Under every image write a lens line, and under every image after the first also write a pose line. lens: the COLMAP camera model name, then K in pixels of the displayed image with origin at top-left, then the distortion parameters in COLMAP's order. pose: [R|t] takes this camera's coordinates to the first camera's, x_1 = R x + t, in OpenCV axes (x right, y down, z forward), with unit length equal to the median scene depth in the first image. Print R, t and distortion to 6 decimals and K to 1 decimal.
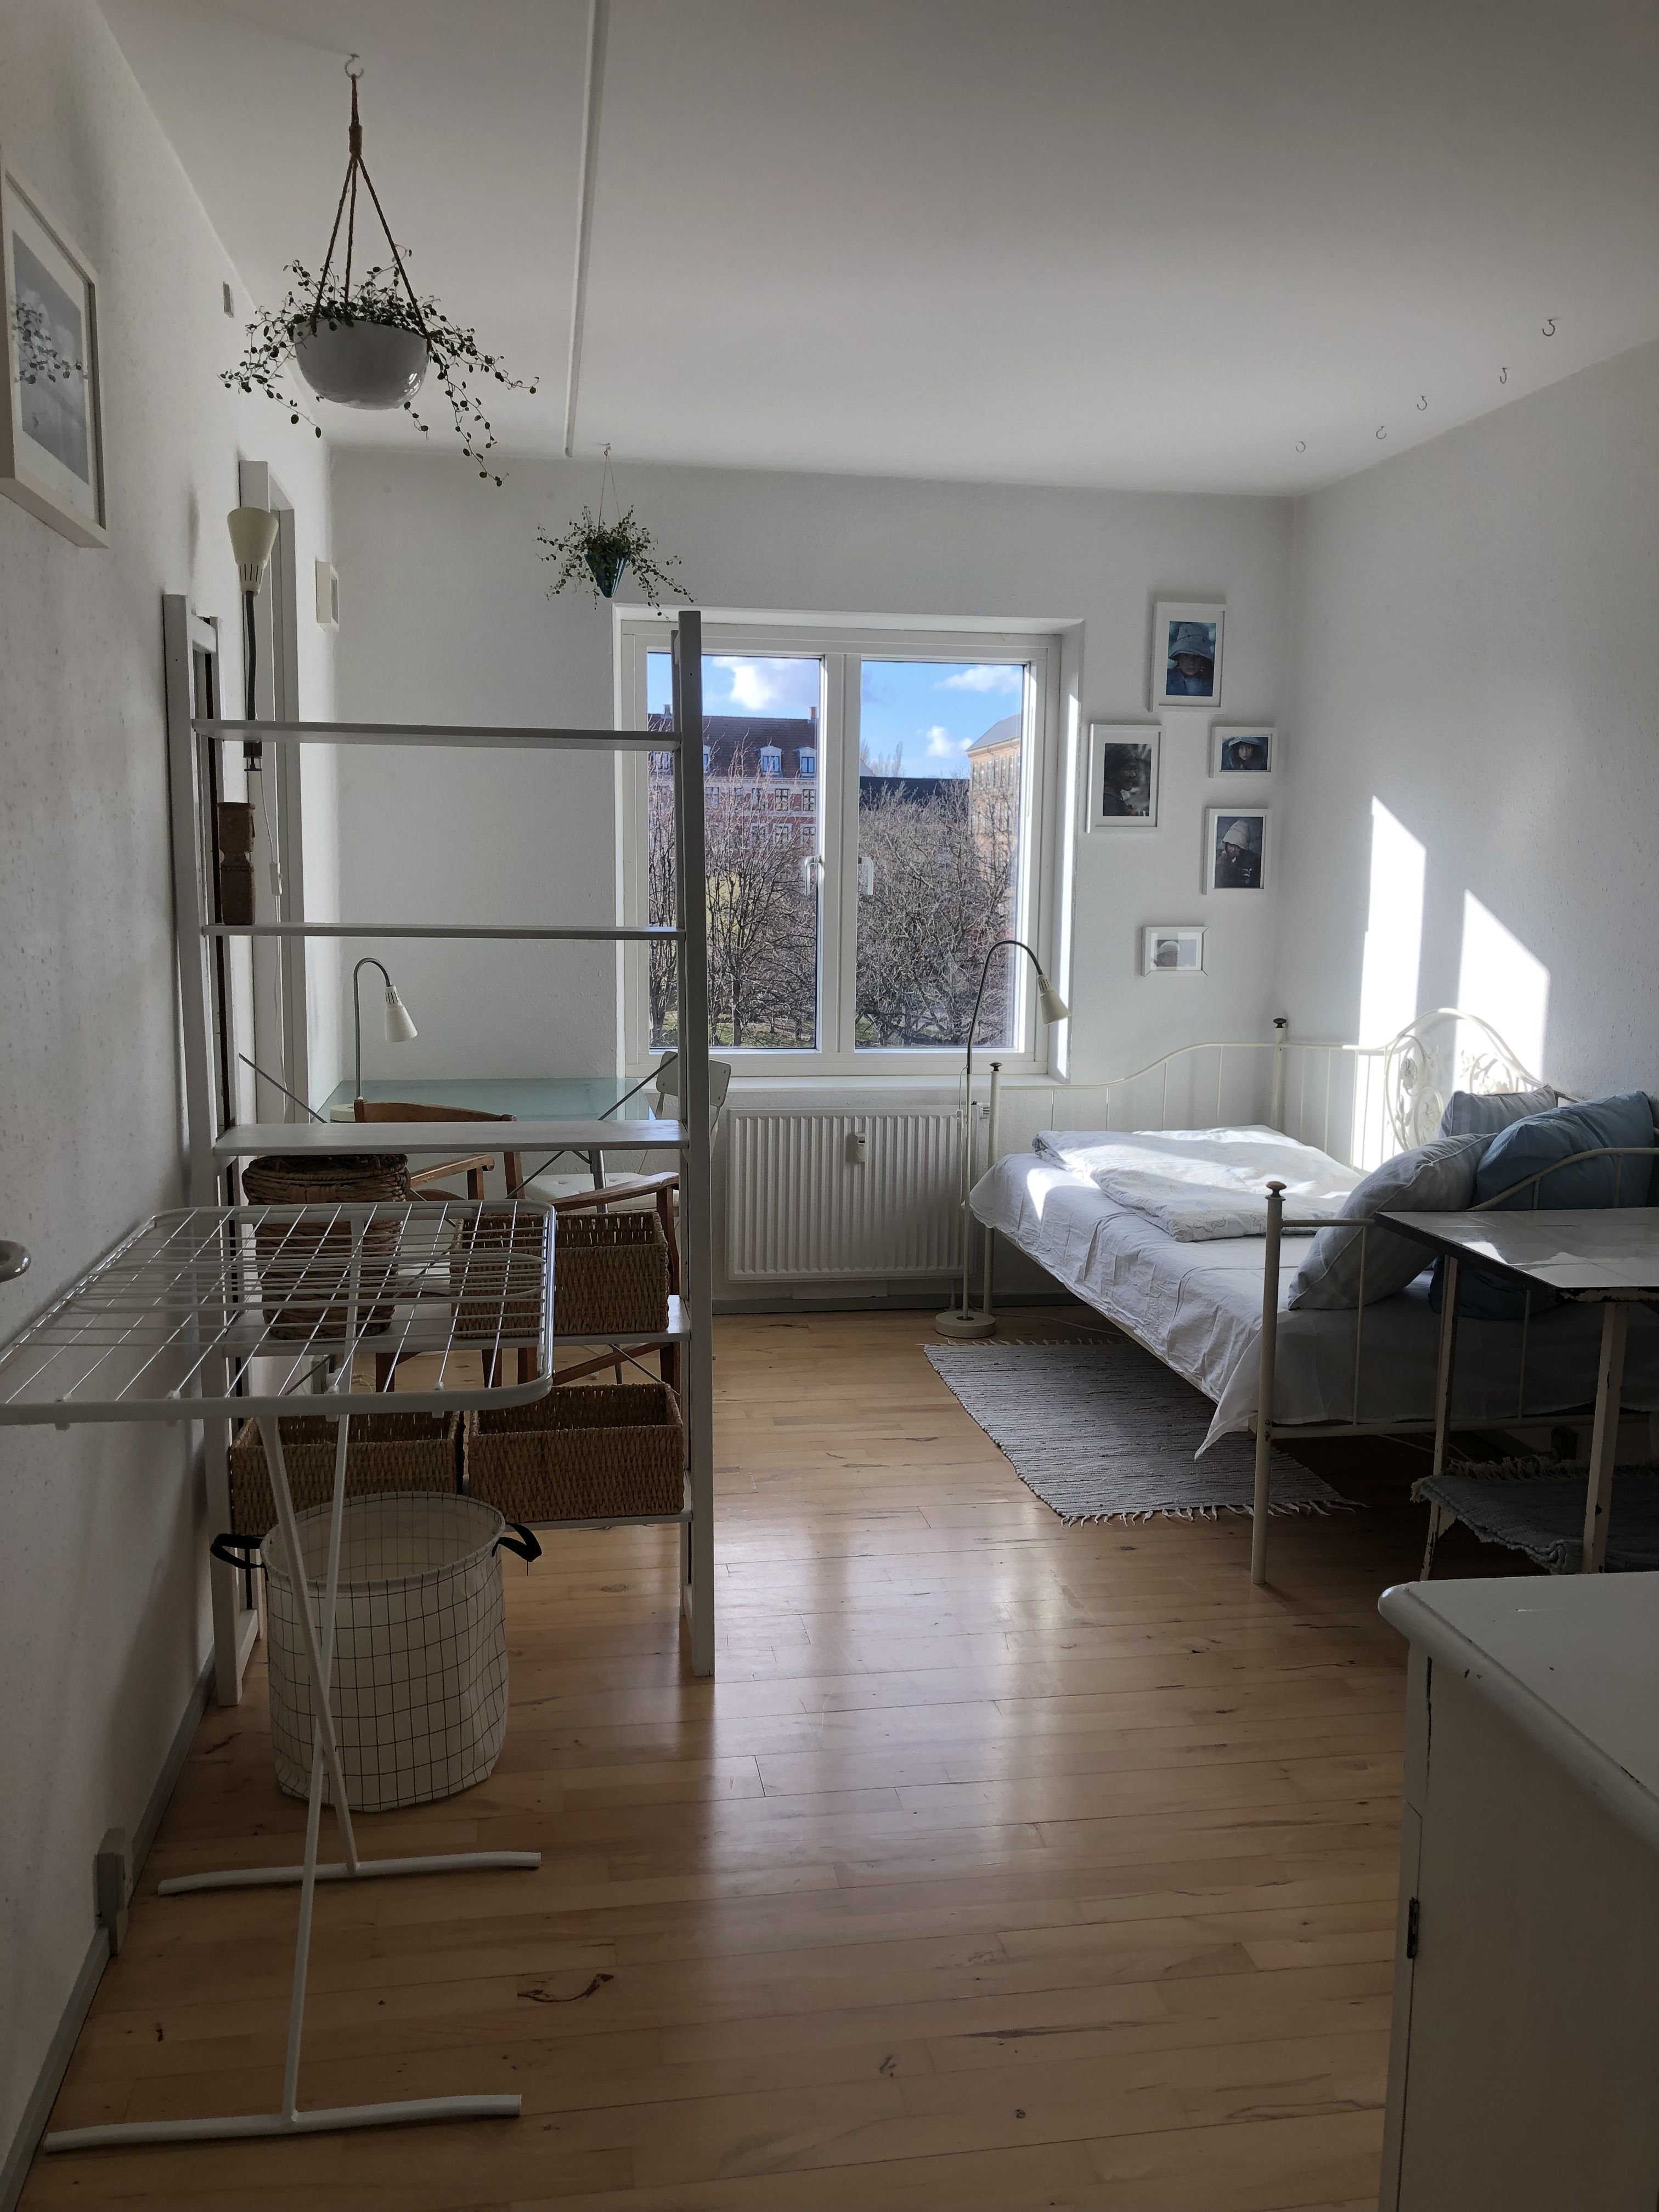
lens RADIAL K [[1739.9, 0, 829.5], [0, 1739.9, 1106.0], [0, 0, 1]] dist [0.108412, -0.311094]
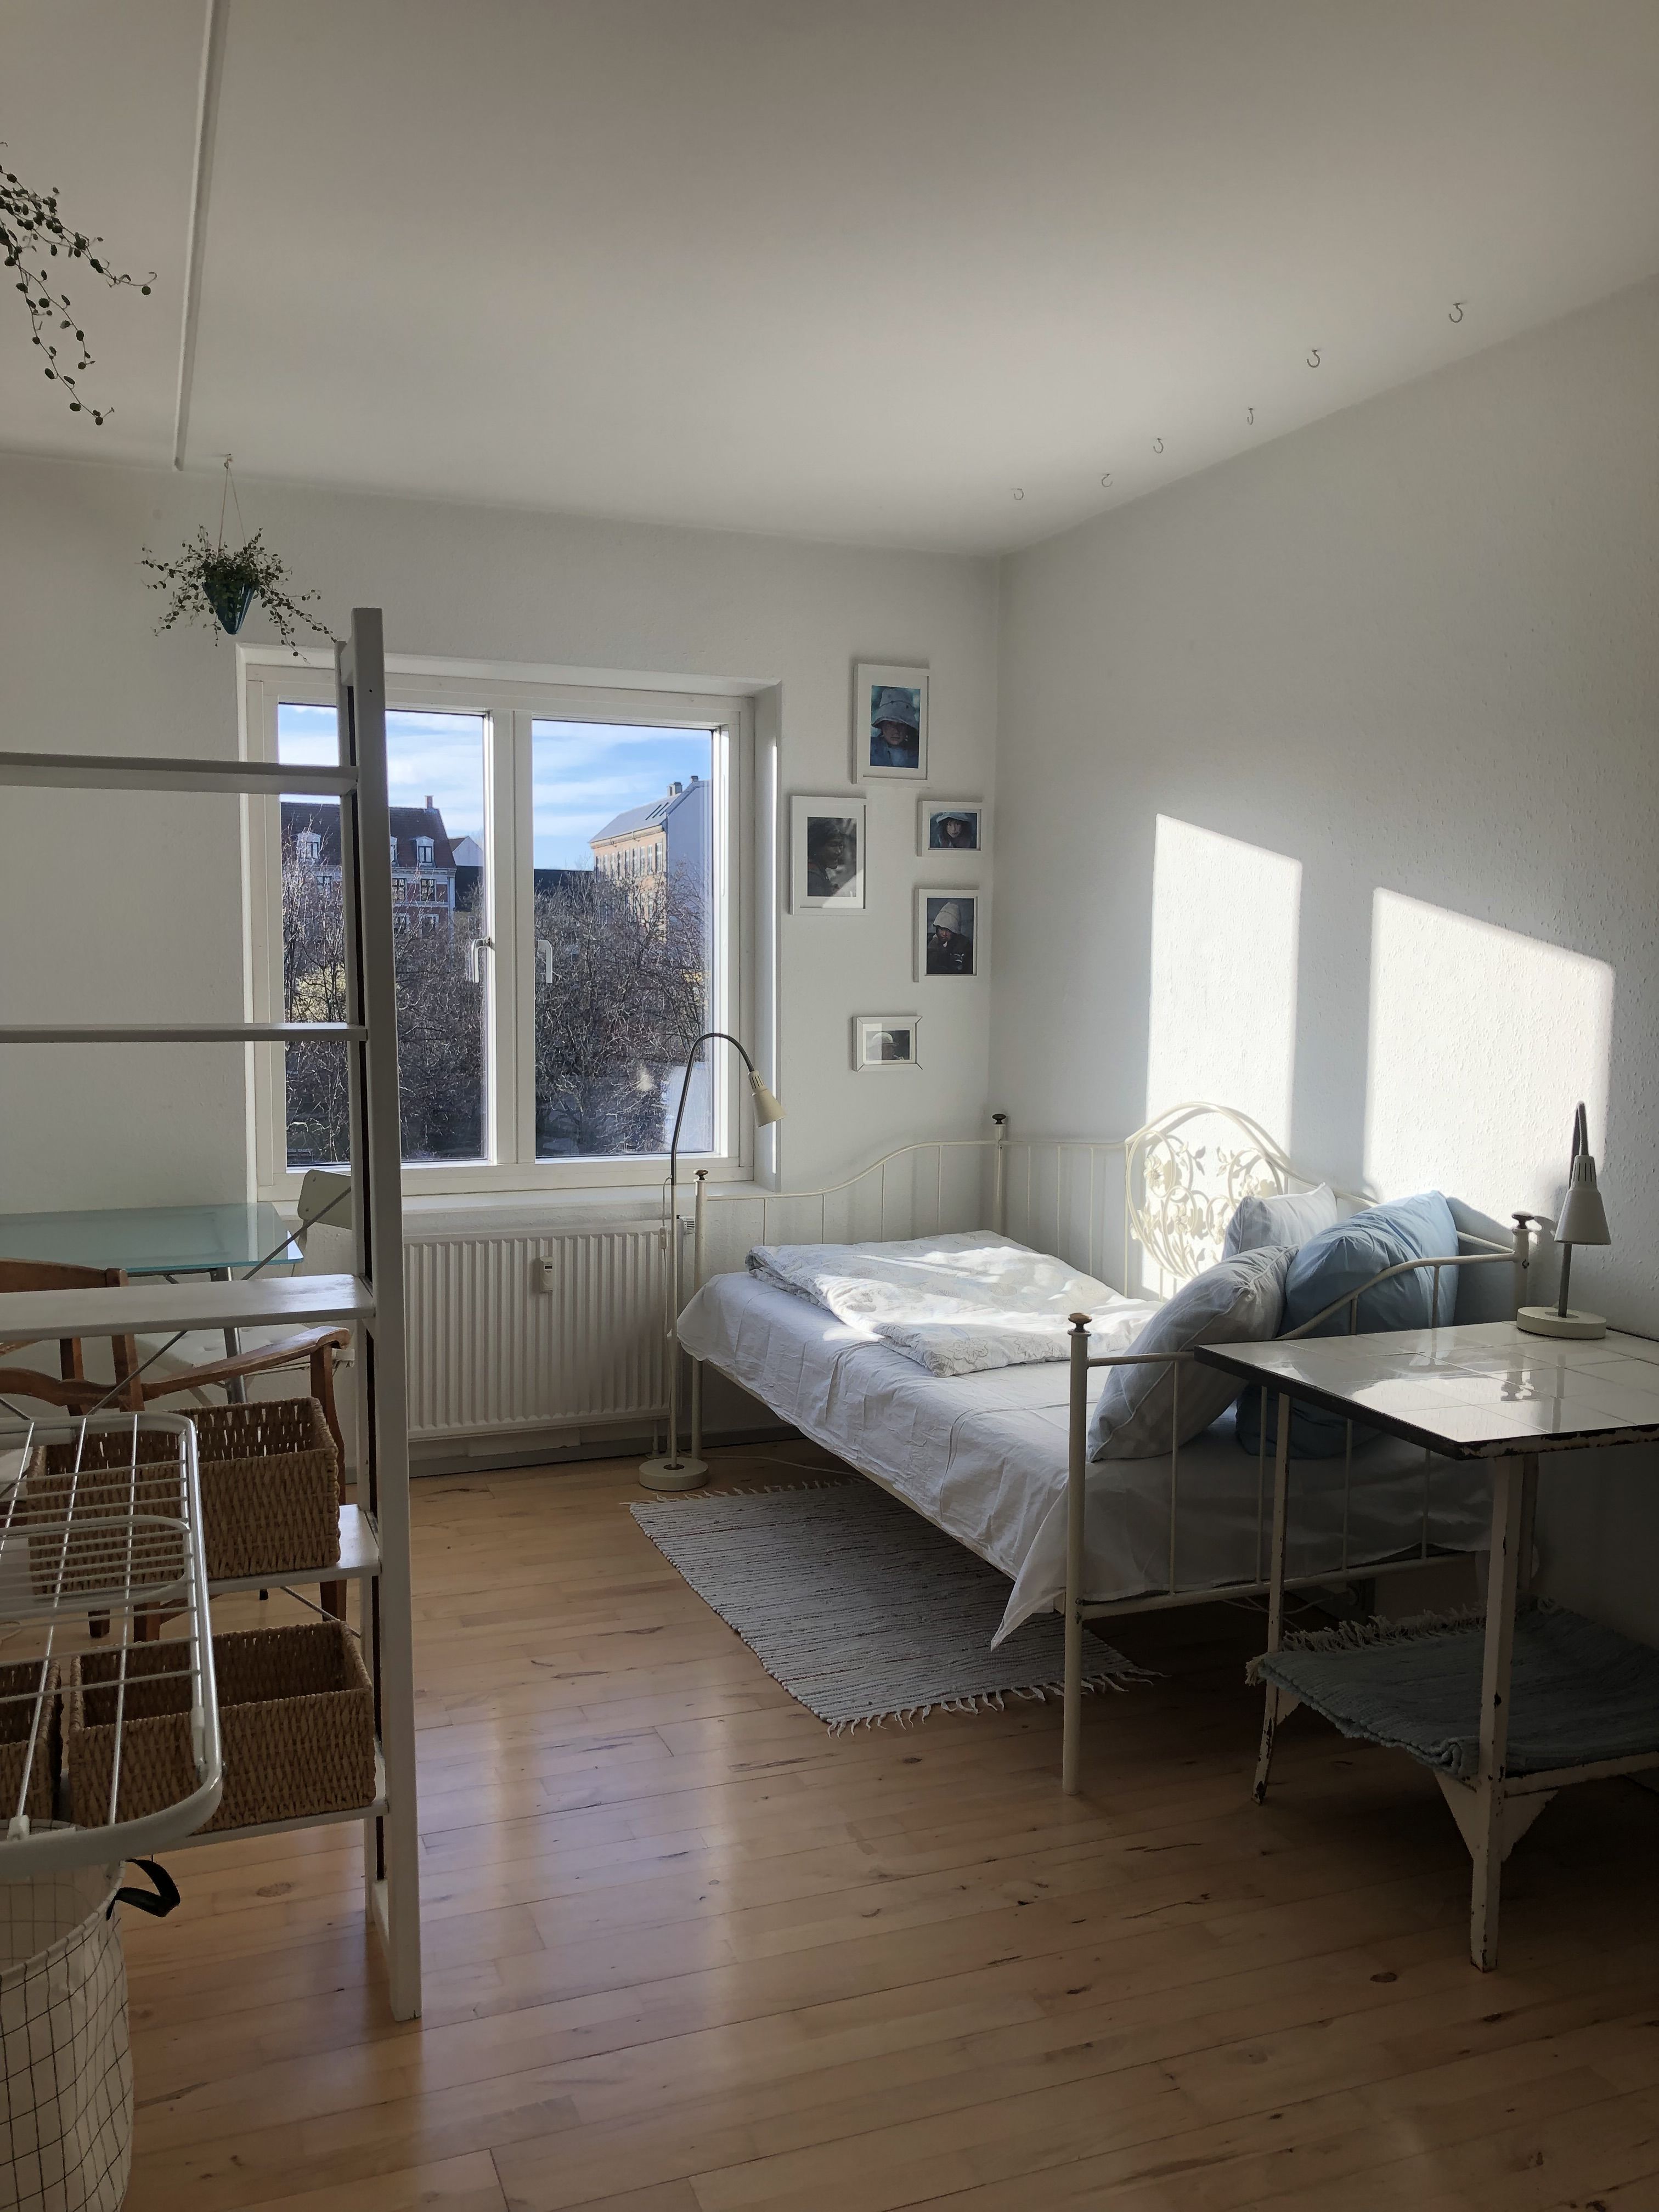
lens RADIAL K [[1760.1, 0, 815.2], [0, 1760.1, 1103.6], [0, 0, 1]] dist [0.104490, -0.225957]
pose [[0.979580, -0.021555, 0.199897, -0.028044], [0.032284, 0.998199, -0.050570, -0.013588], [-0.198447, 0.055991, 0.978511, 0.124945]]
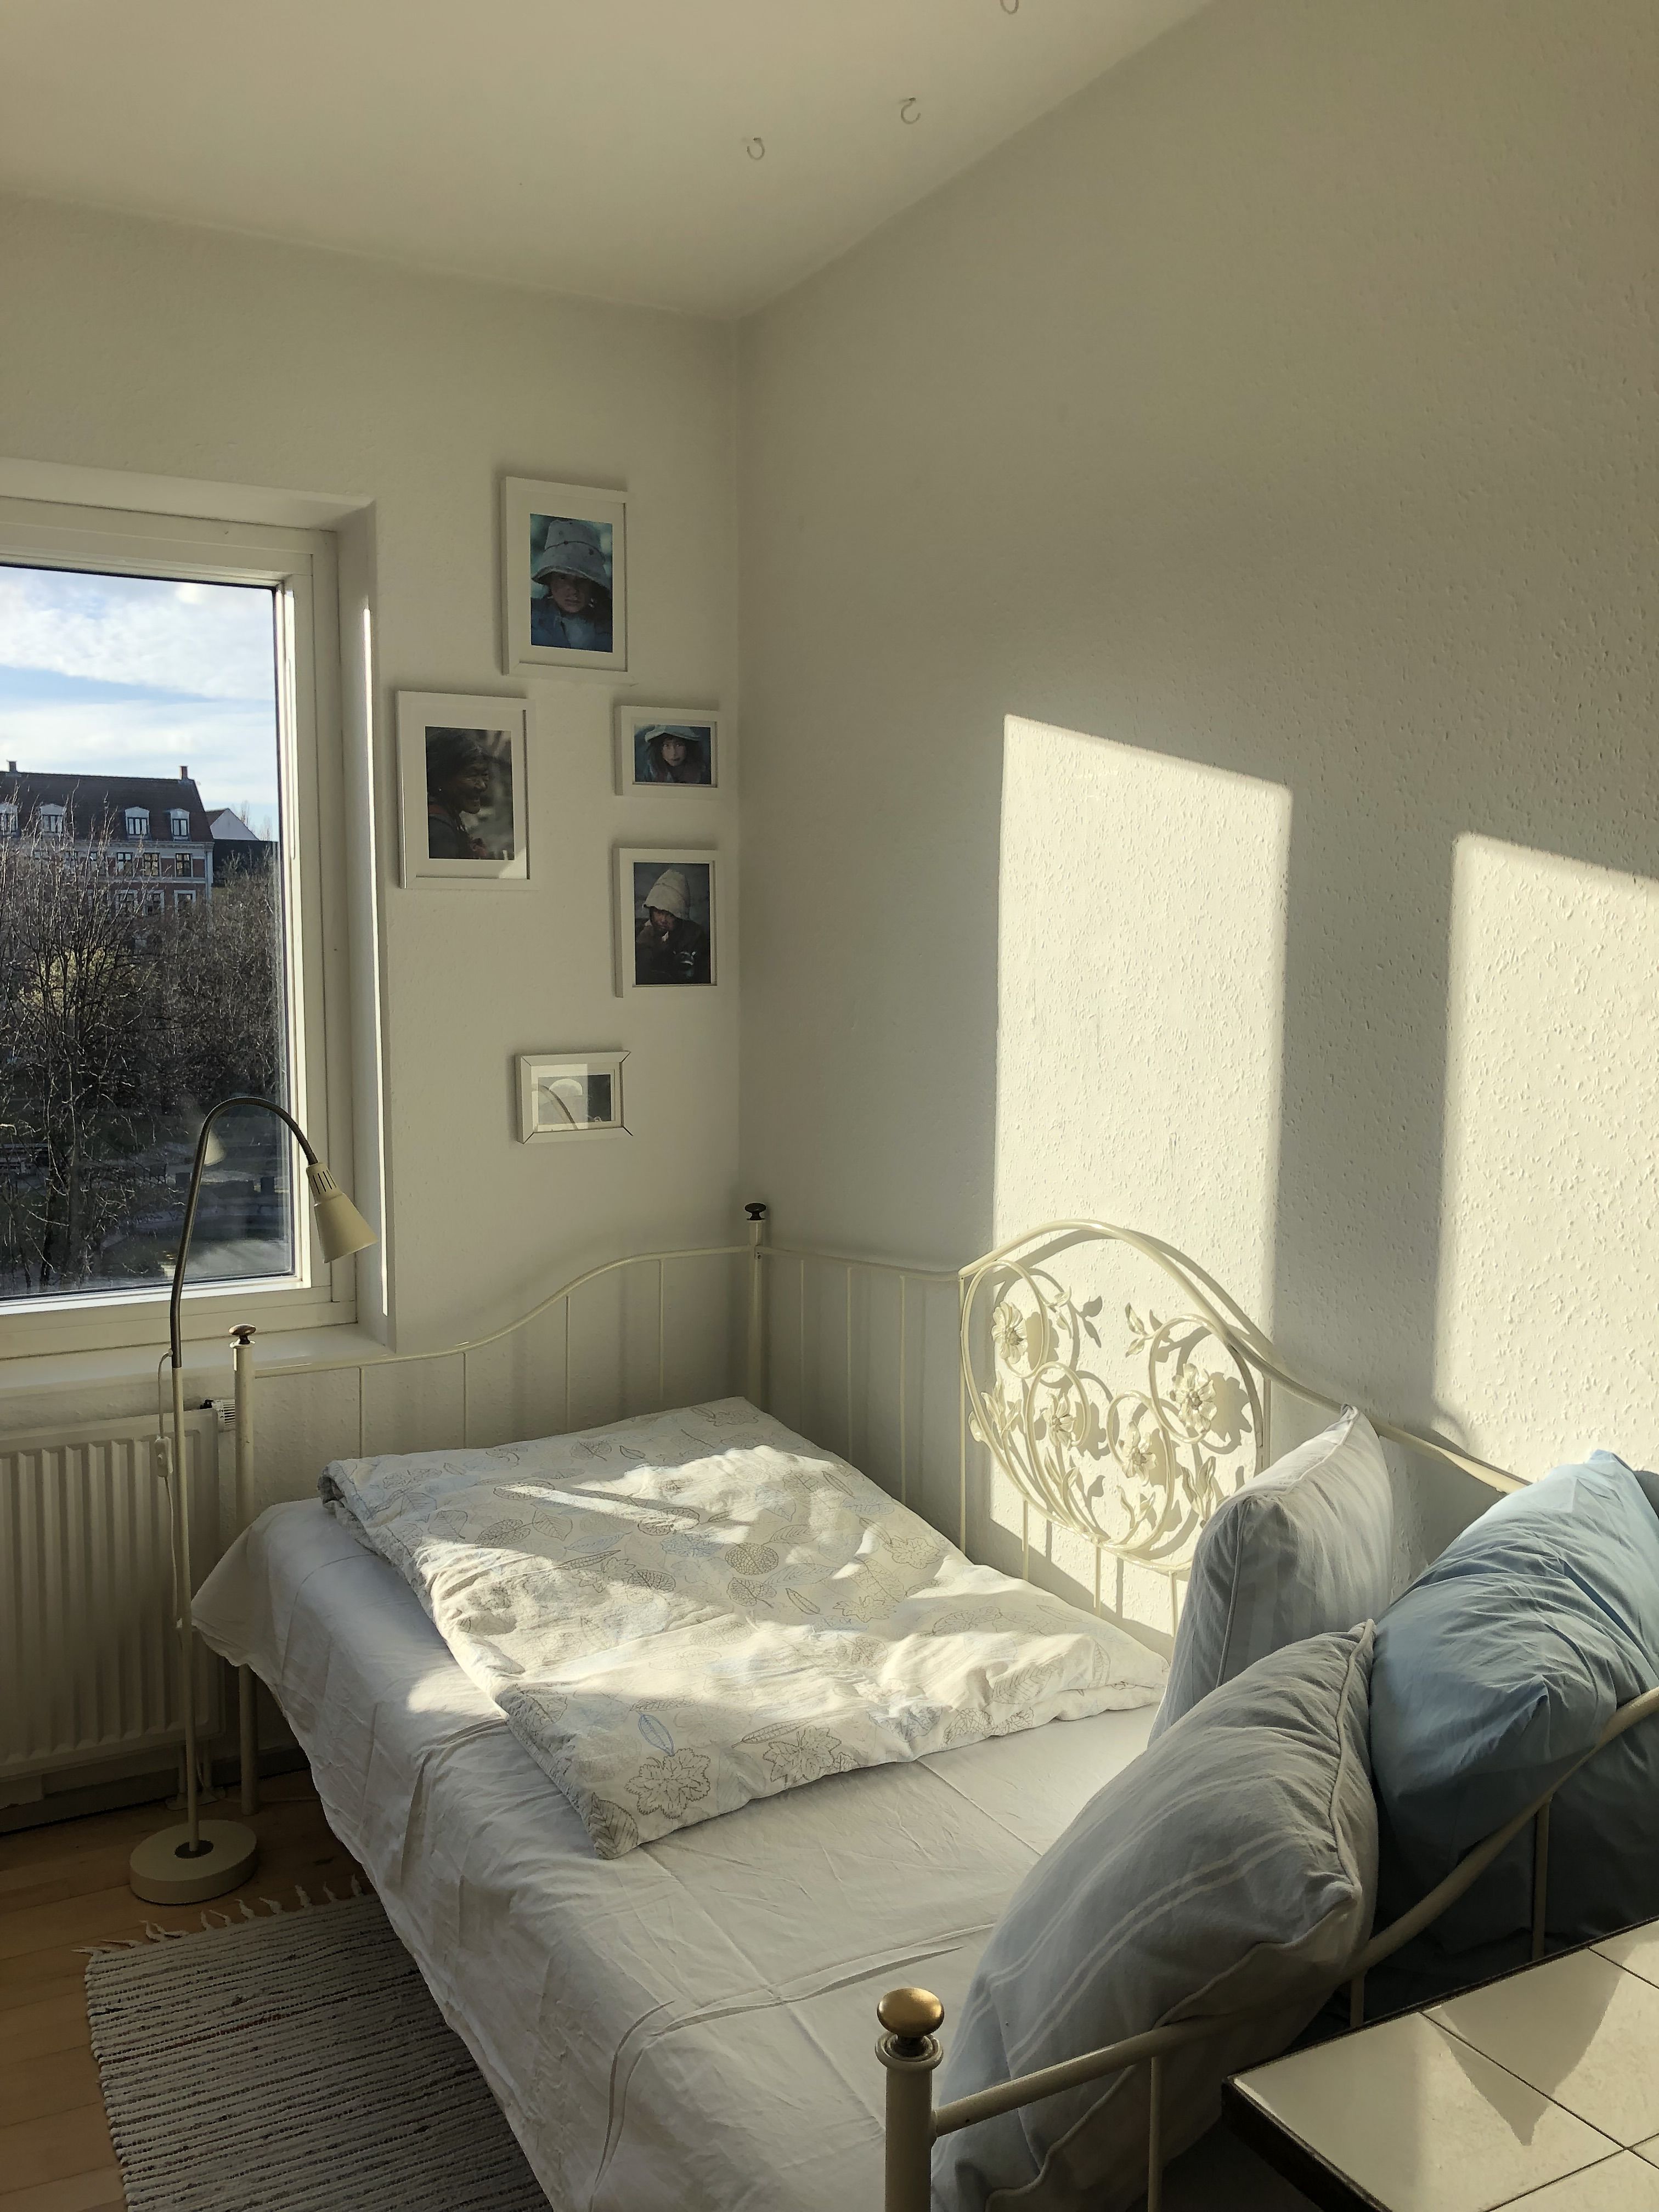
lens RADIAL K [[1791.1, 0, 829.1], [0, 1791.1, 1111.4], [0, 0, 1]] dist [0.032024, -0.048292]
pose [[0.946200, -0.042518, 0.320778, 0.103404], [0.054630, 0.998090, -0.028849, -0.072243], [-0.318939, 0.044821, 0.946715, 0.488802]]
